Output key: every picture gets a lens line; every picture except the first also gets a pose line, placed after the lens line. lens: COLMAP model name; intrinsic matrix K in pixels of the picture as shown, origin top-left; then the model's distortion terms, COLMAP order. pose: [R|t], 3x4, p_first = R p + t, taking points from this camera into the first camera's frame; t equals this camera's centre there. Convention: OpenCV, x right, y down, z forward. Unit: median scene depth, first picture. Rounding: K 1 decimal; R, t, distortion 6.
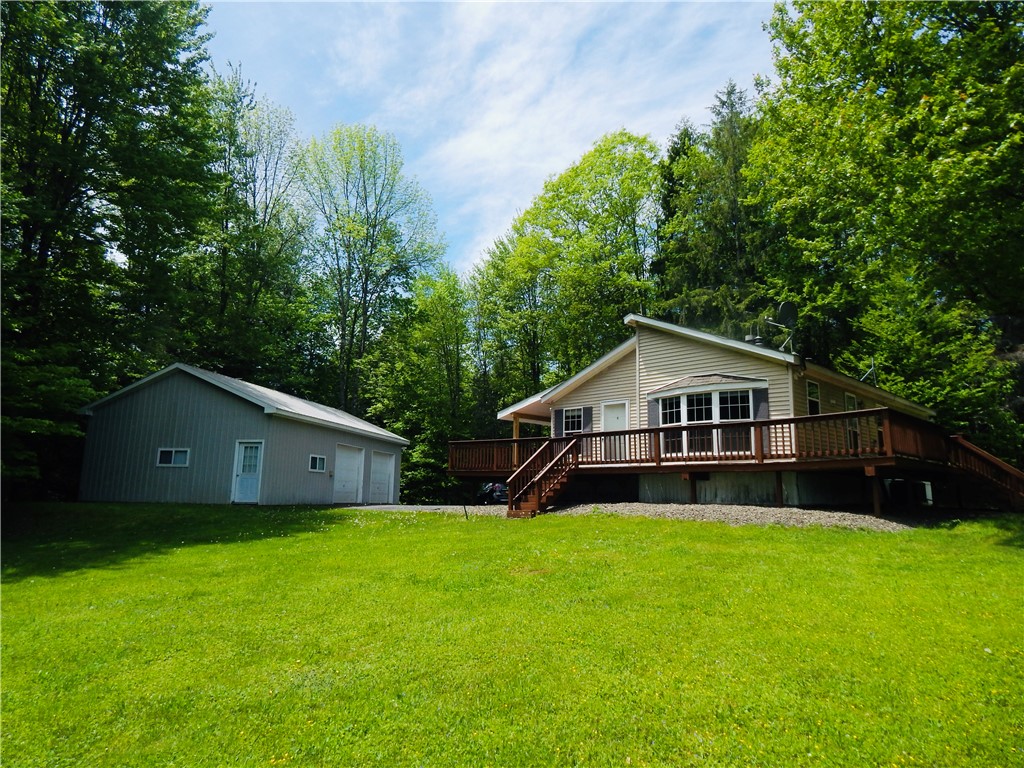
lens RADIAL K [[673.2, 0, 520.7], [0, 673.2, 380.2], [0, 0, 1]] dist [0.004267, 0.001978]
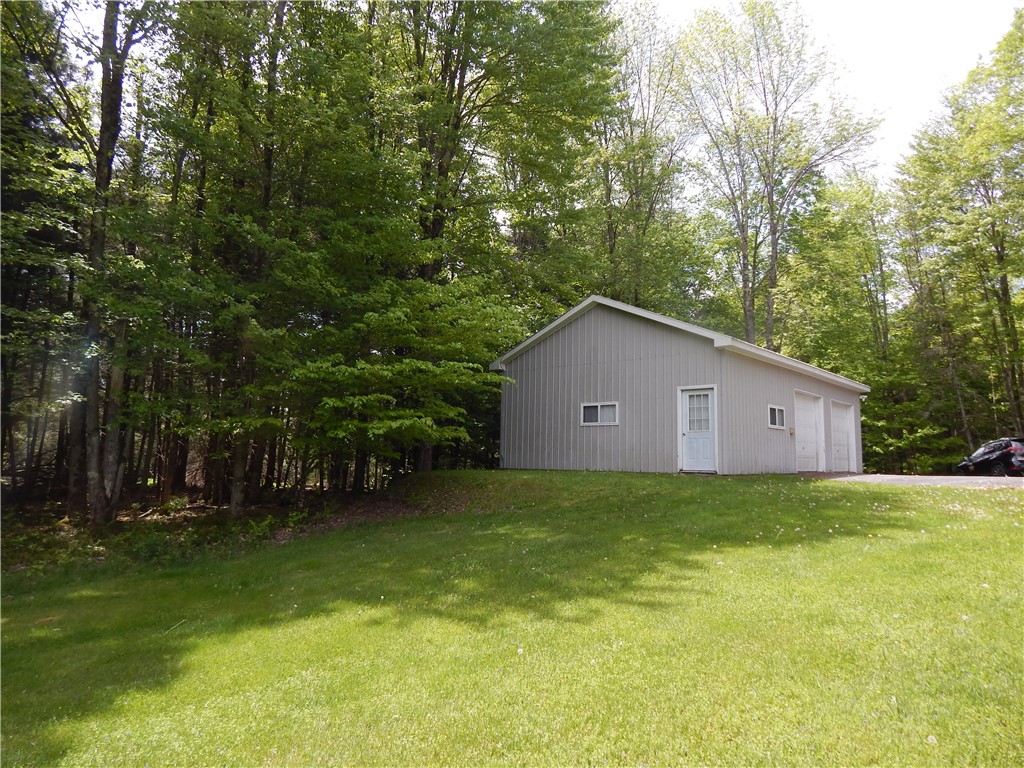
lens RADIAL K [[673.2, 0, 520.7], [0, 673.2, 380.2], [0, 0, 1]] dist [0.004267, 0.001978]
pose [[0.876353, -0.062012, -0.477661, -0.216827], [0.085260, 0.995990, 0.027120, 0.045917], [0.474064, -0.064492, 0.878125, 0.266189]]
